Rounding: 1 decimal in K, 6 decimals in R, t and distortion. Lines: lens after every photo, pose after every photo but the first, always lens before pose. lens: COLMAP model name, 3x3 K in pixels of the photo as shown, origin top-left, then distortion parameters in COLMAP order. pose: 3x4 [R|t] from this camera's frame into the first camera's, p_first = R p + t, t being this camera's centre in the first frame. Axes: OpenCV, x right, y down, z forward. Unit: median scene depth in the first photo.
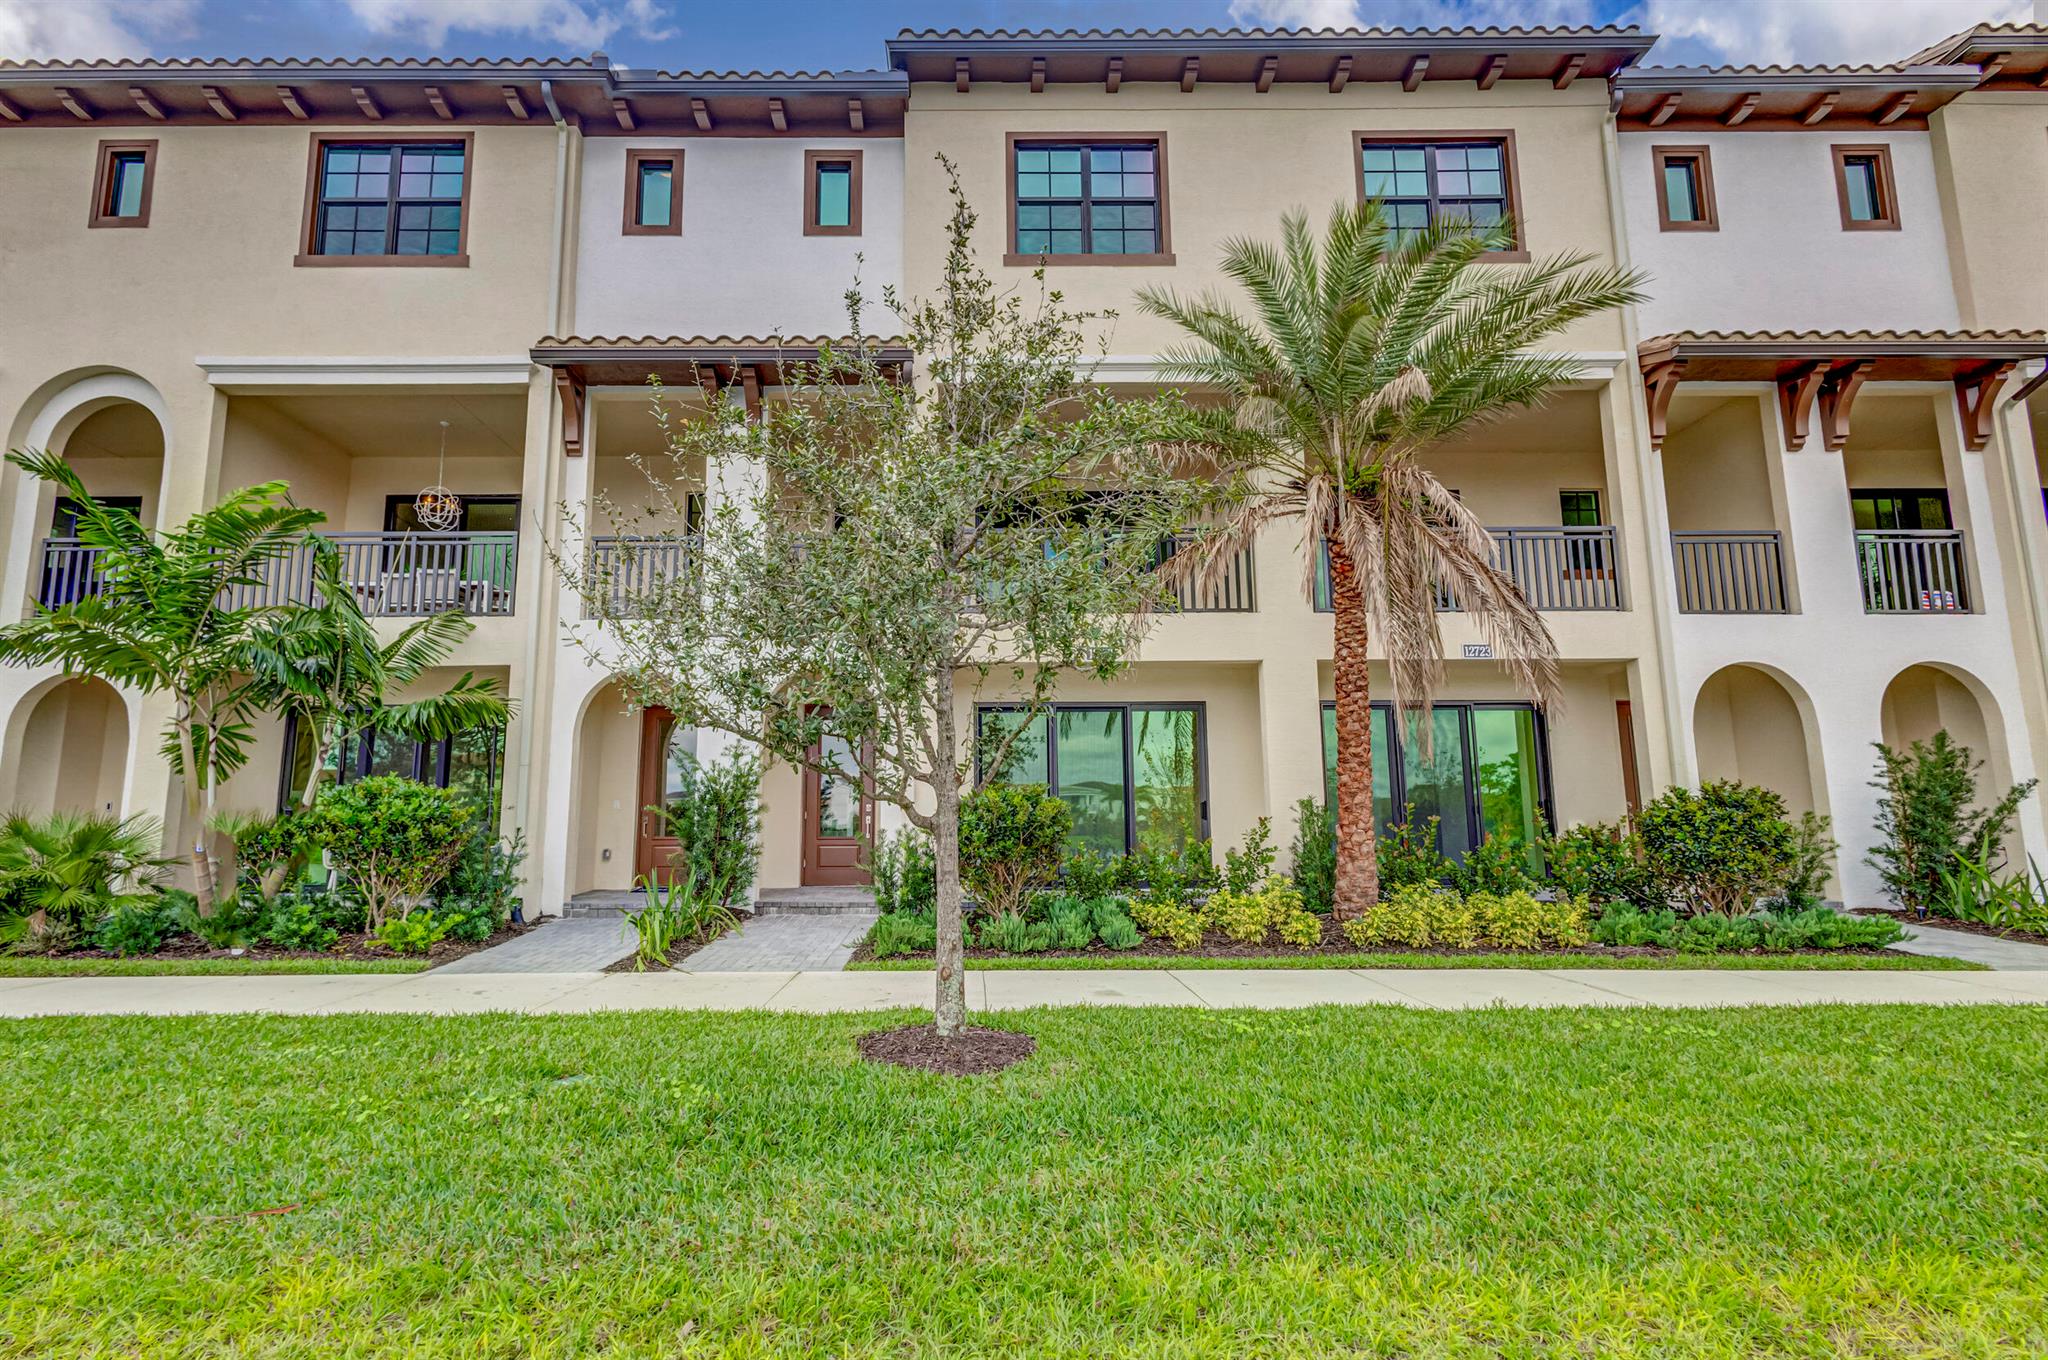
lens RADIAL K [[960.5, 0, 1014.9], [0, 960.5, 684.7], [0, 0, 1]] dist [0.008531, -0.000410]
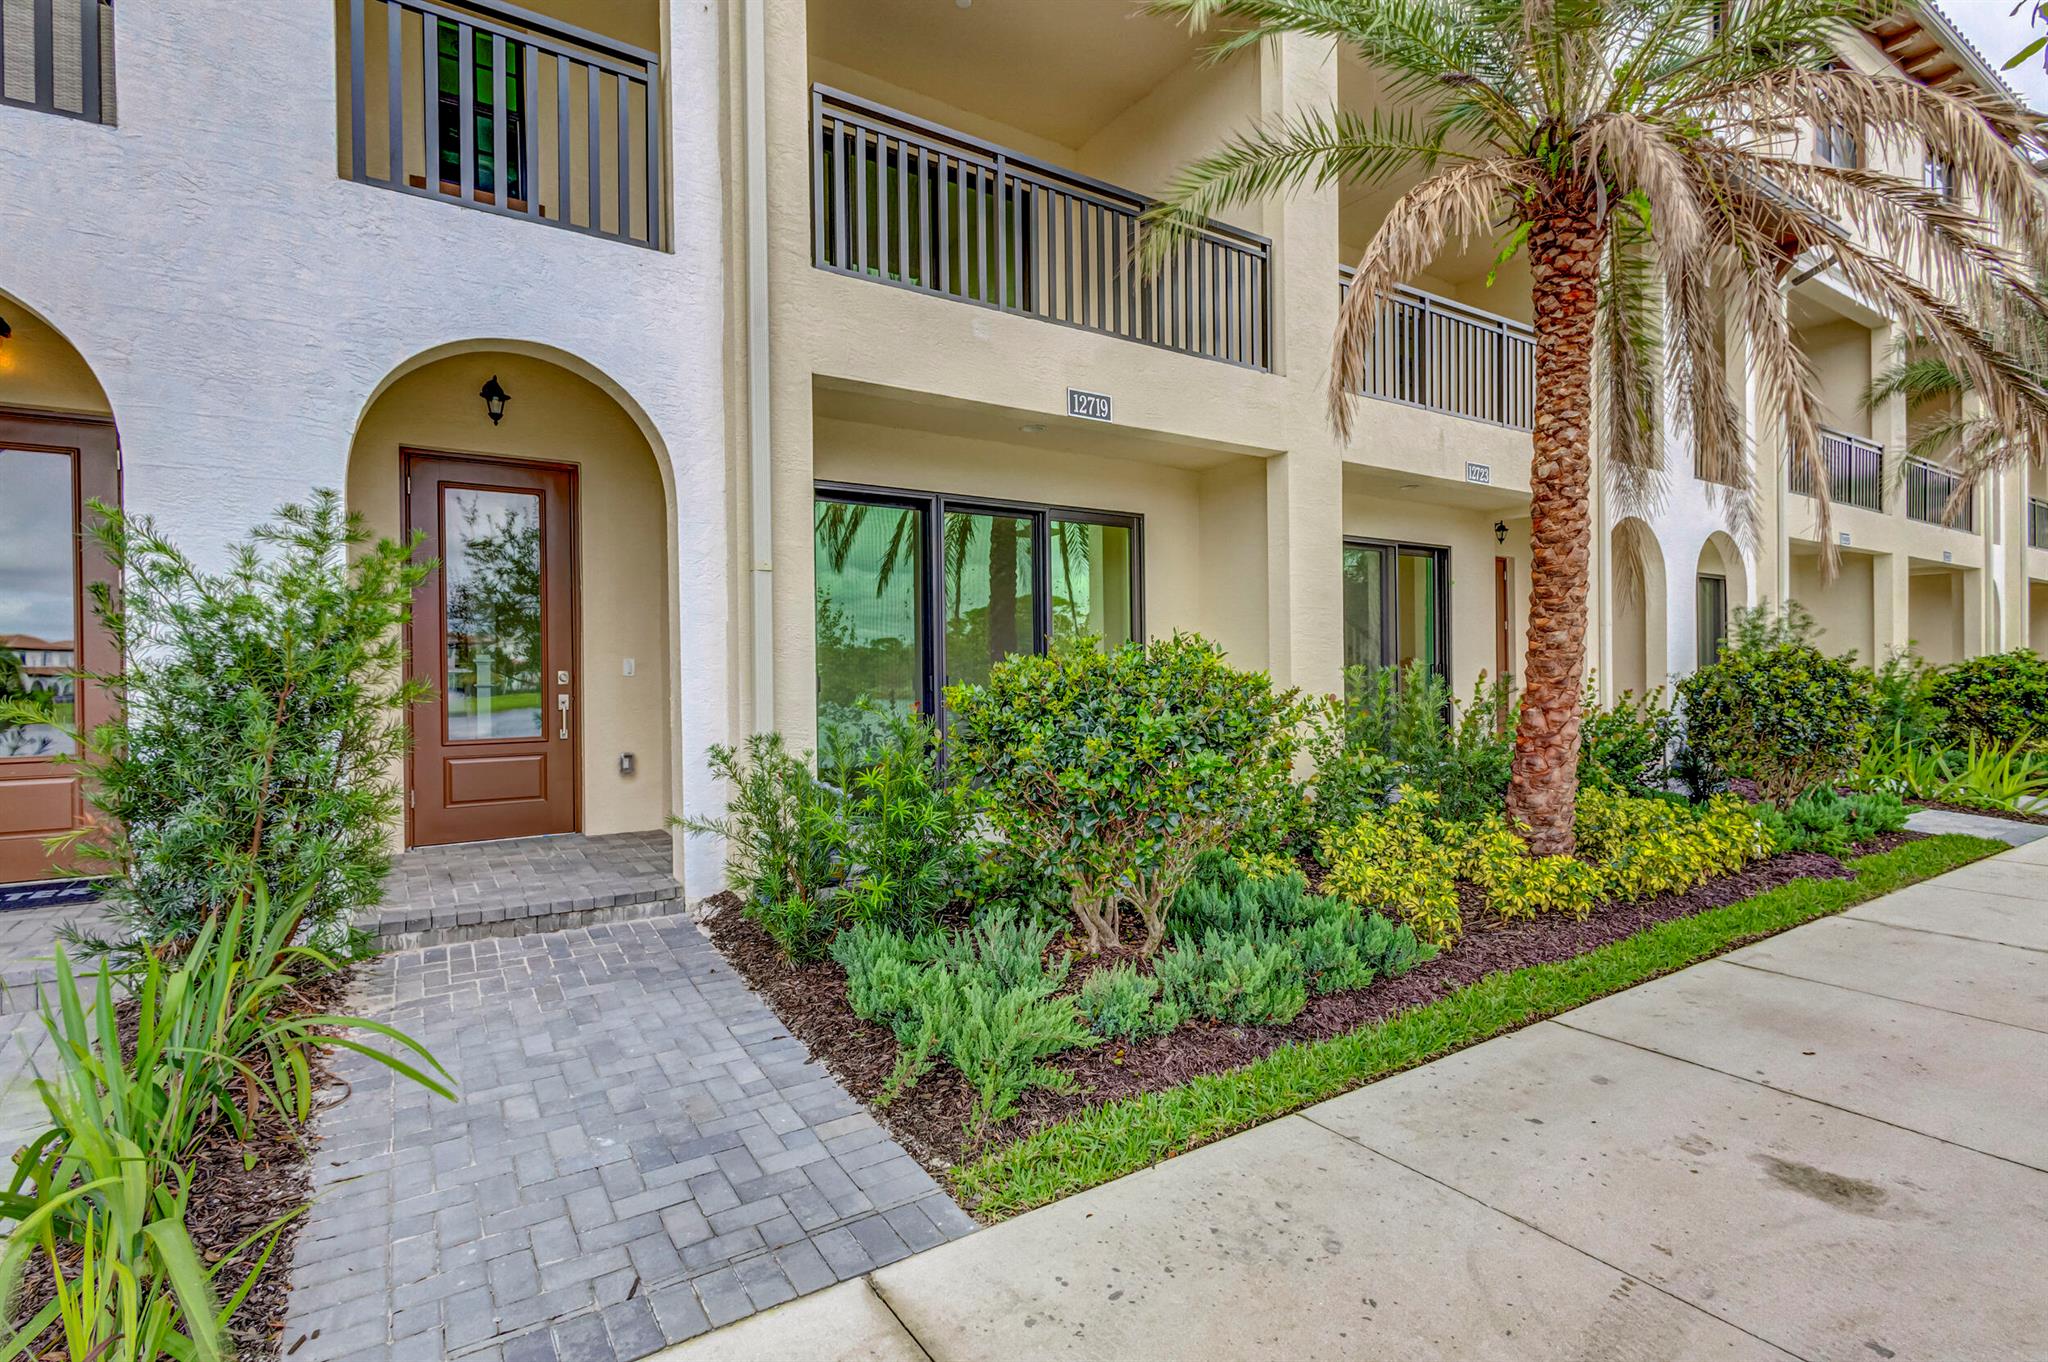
lens RADIAL K [[942.2, 0, 1018.2], [0, 942.2, 681.4], [0, 0, 1]] dist [0.012561, -0.000282]
pose [[0.864550, -0.008017, 0.502483, -0.255464], [-0.065373, 0.989583, 0.128266, 0.067623], [-0.498277, -0.143741, 0.855020, 0.610329]]
